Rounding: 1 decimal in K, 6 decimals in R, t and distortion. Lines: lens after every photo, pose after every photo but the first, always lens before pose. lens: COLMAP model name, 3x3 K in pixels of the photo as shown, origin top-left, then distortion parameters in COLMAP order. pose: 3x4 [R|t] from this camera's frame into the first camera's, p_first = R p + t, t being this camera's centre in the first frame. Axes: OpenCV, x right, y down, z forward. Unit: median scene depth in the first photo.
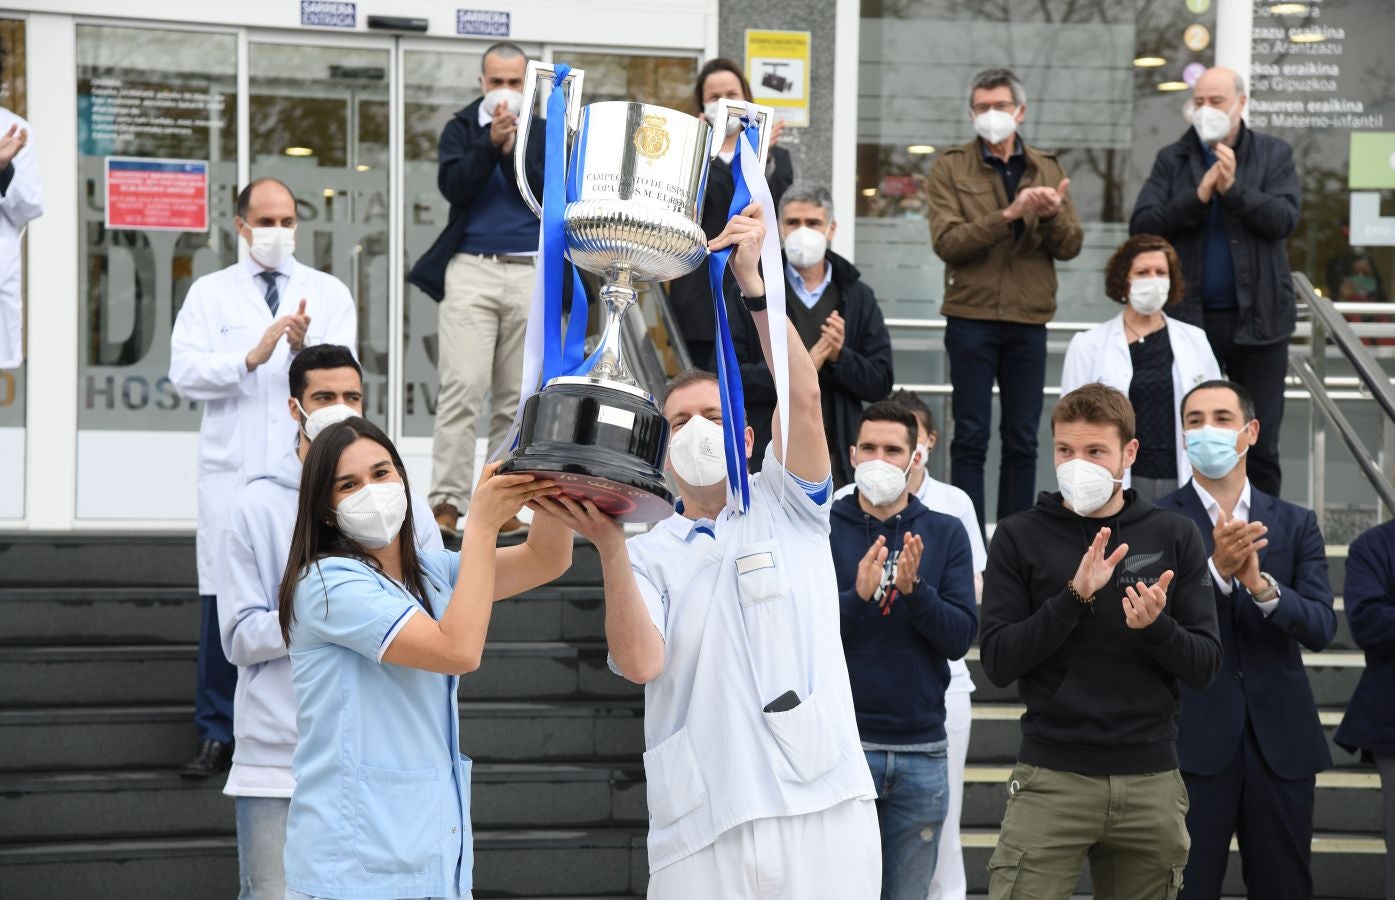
lens RADIAL K [[3698.2, 0, 684.0], [0, 3698.2, 422.3], [0, 0, 1]] dist [0.971521, 0.000000]
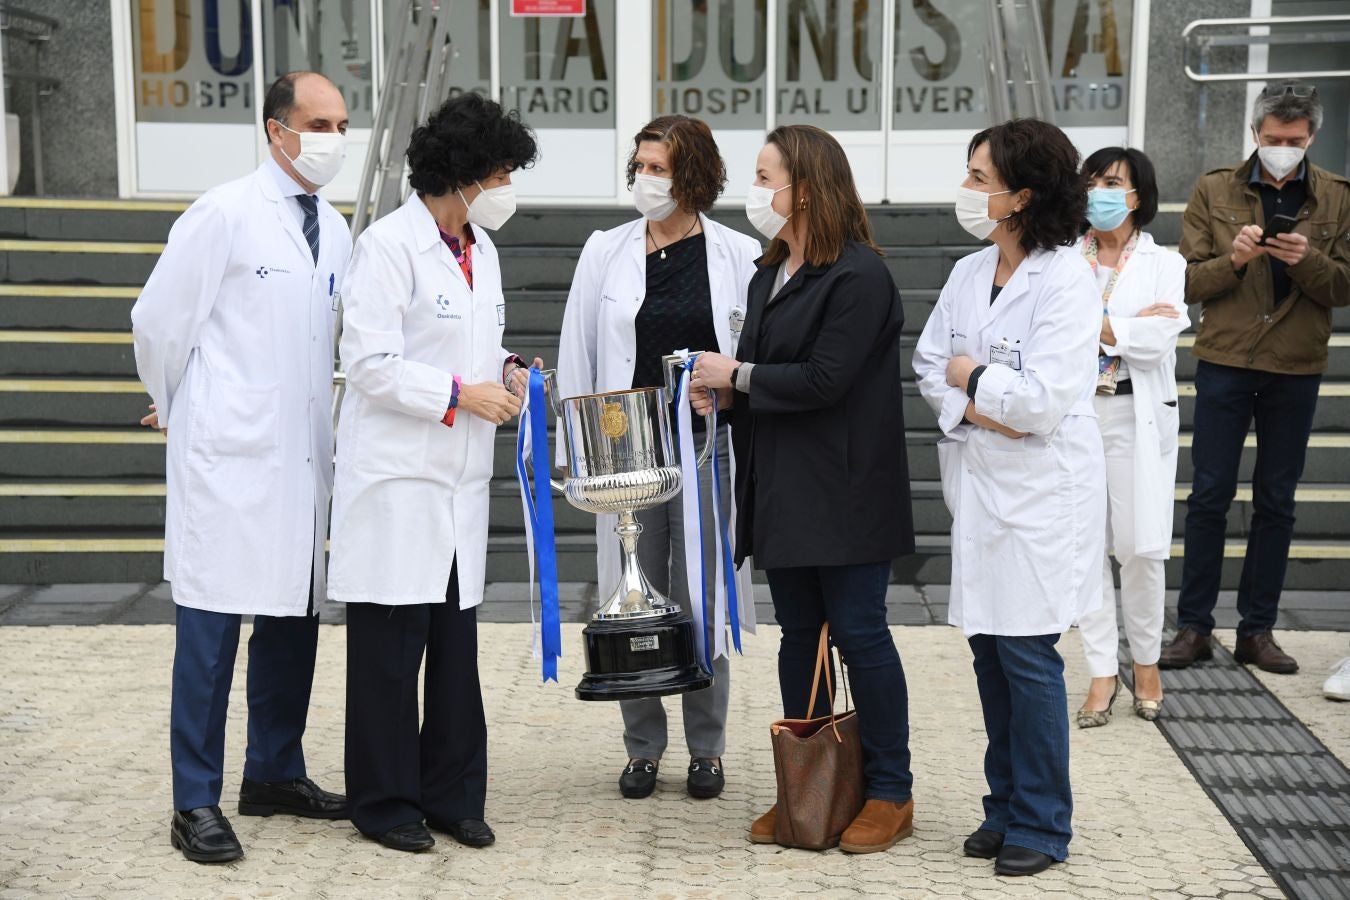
lens RADIAL K [[2828.8, 0, 660.4], [0, 2828.8, 442.2], [0, 0, 1]] dist [0.603614, 0.000000]
pose [[0.965981, 0.011821, -0.258342, 0.103913], [0.016857, 0.993952, 0.108511, 0.002339], [0.258062, -0.109175, 0.959940, 0.015477]]
